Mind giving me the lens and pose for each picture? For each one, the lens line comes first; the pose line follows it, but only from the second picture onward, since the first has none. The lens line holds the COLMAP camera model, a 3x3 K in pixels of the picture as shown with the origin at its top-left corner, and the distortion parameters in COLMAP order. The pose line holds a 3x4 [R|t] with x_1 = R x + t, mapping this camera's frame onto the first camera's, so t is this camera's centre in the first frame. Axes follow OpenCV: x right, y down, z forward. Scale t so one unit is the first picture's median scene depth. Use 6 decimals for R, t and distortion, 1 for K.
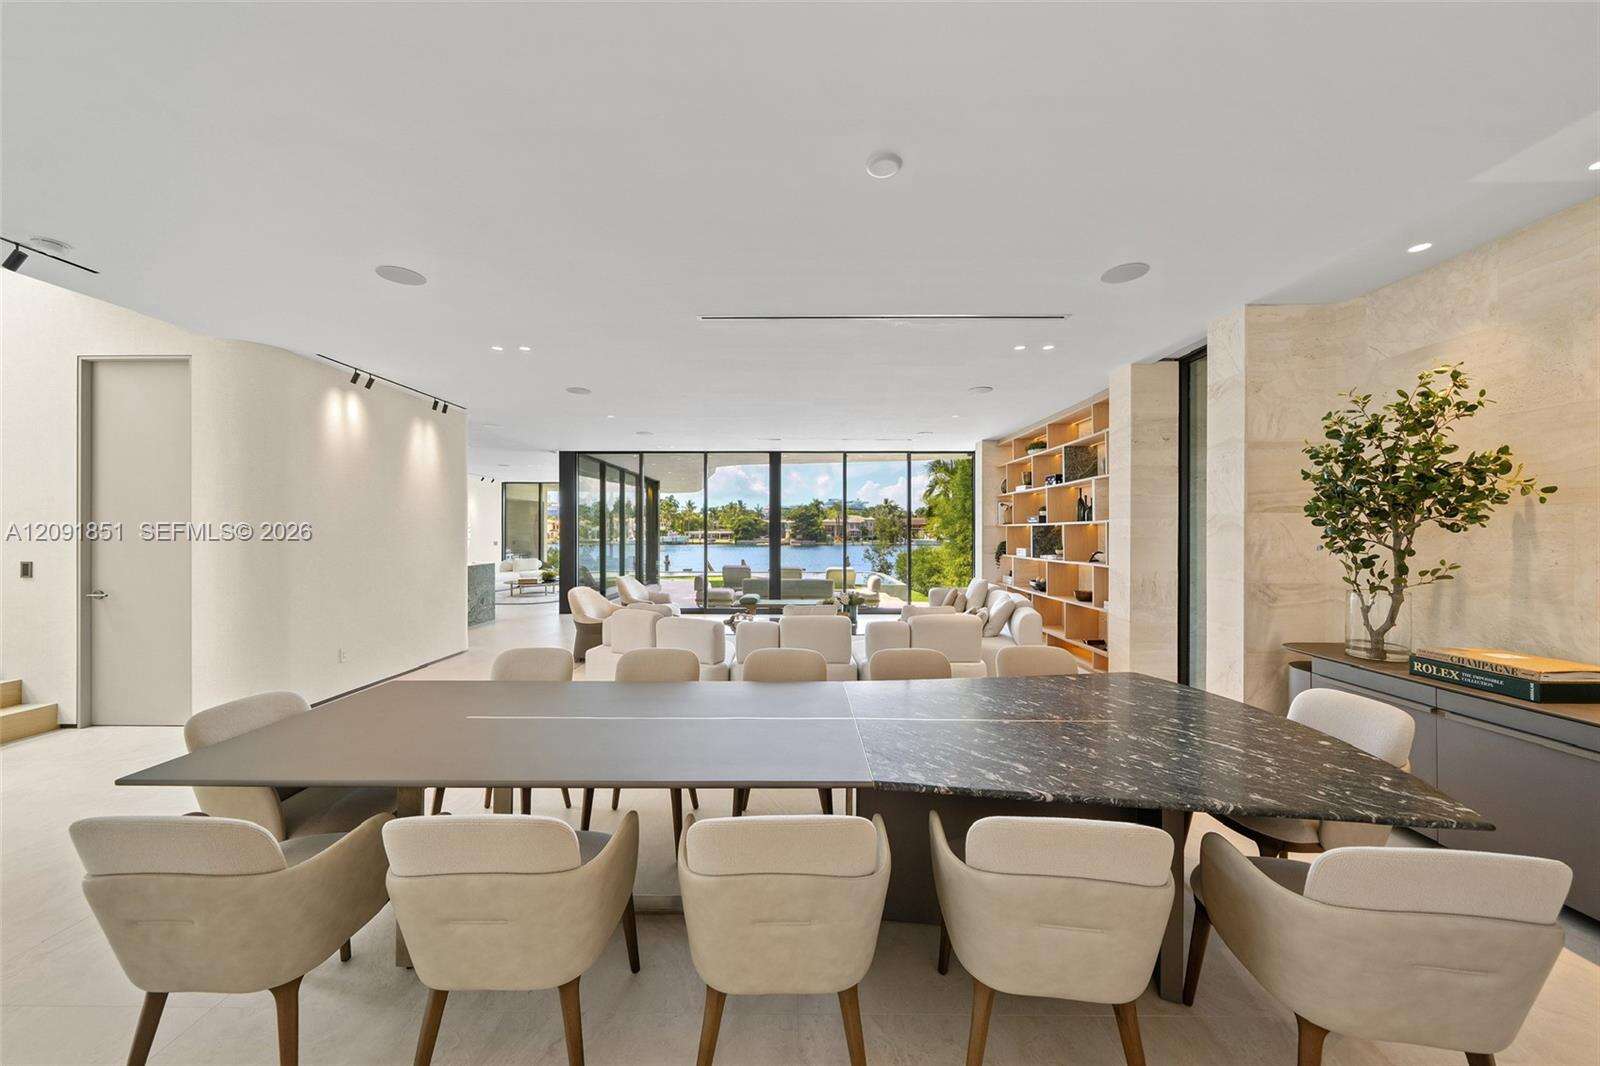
lens RADIAL K [[553.0, 0, 803.6], [0, 553.0, 529.3], [0, 0, 1]] dist [-0.004354, -0.000635]
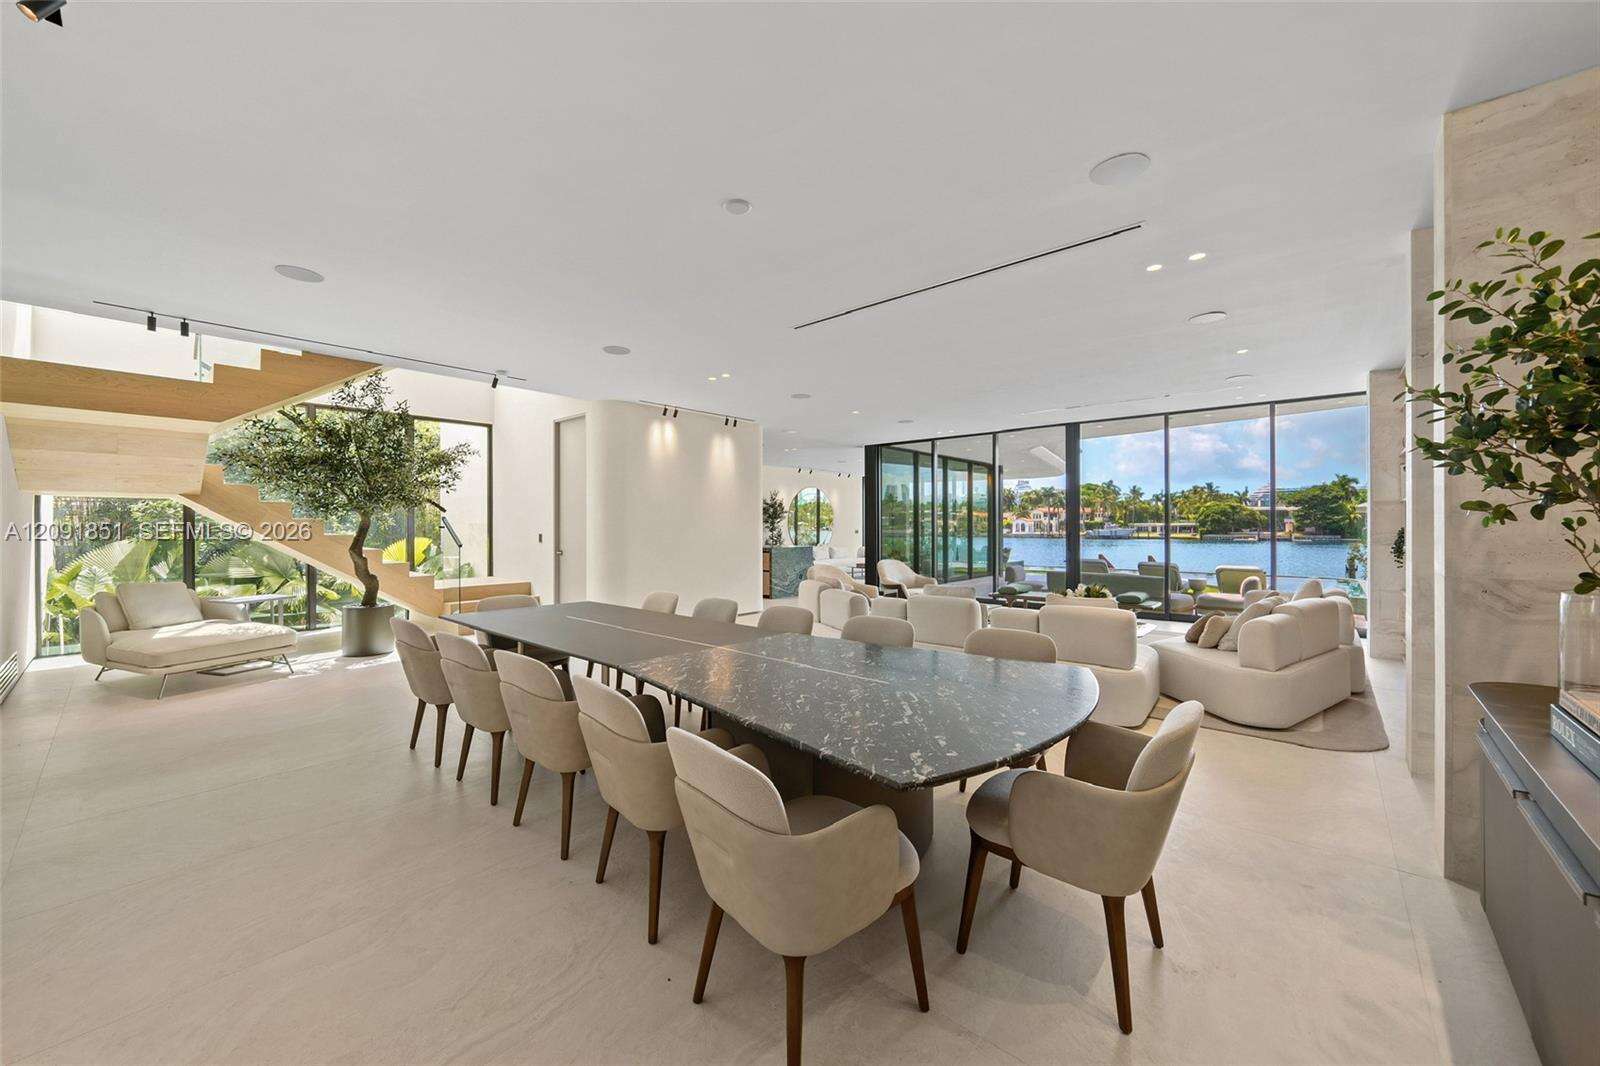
lens RADIAL K [[605.4, 0, 801.0], [0, 605.4, 530.2], [0, 0, 1]] dist [-0.004120, 0.000109]
pose [[0.743209, 0.001663, -0.669057, 0.225270], [0.007236, 0.999918, 0.010523, 0.011231], [0.669020, -0.012662, 0.743137, 0.015825]]
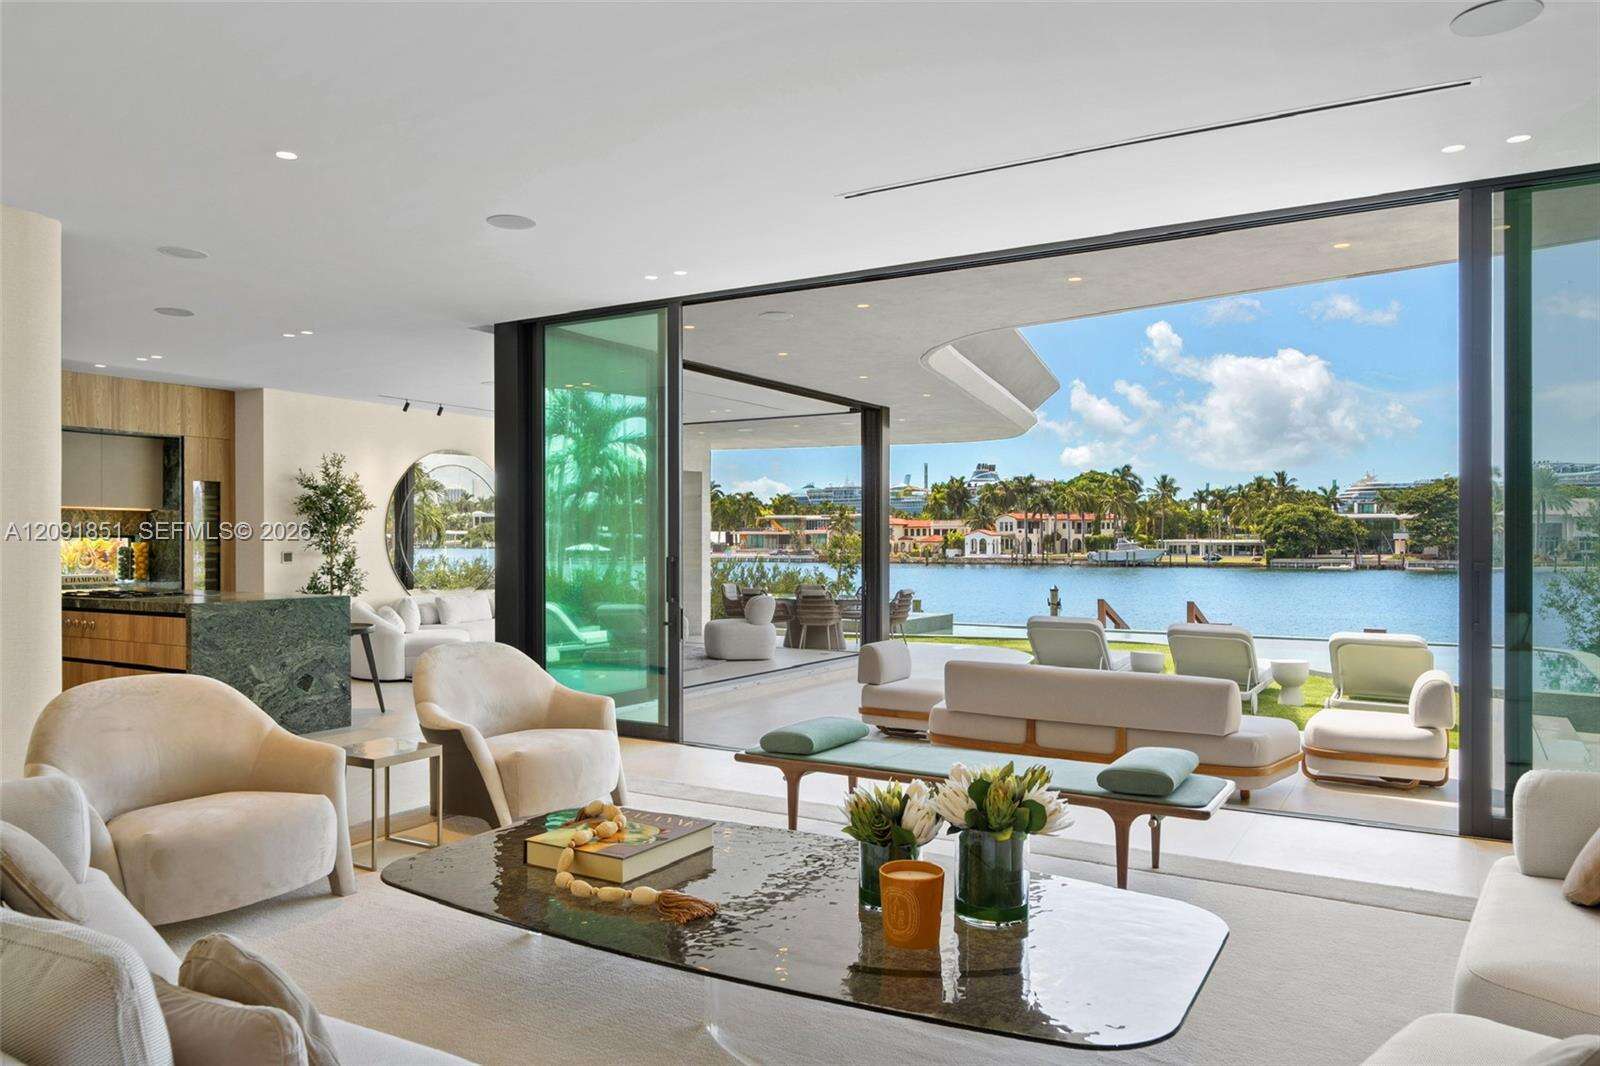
lens RADIAL K [[1081.5, 0, 821.0], [0, 1081.5, 543.9], [0, 0, 1]] dist [0.016778, -0.024396]
pose [[0.859510, -0.001560, -0.511117, 0.148979], [0.004715, 0.999977, 0.004876, 0.014998], [0.511097, -0.006601, 0.859497, 0.361365]]
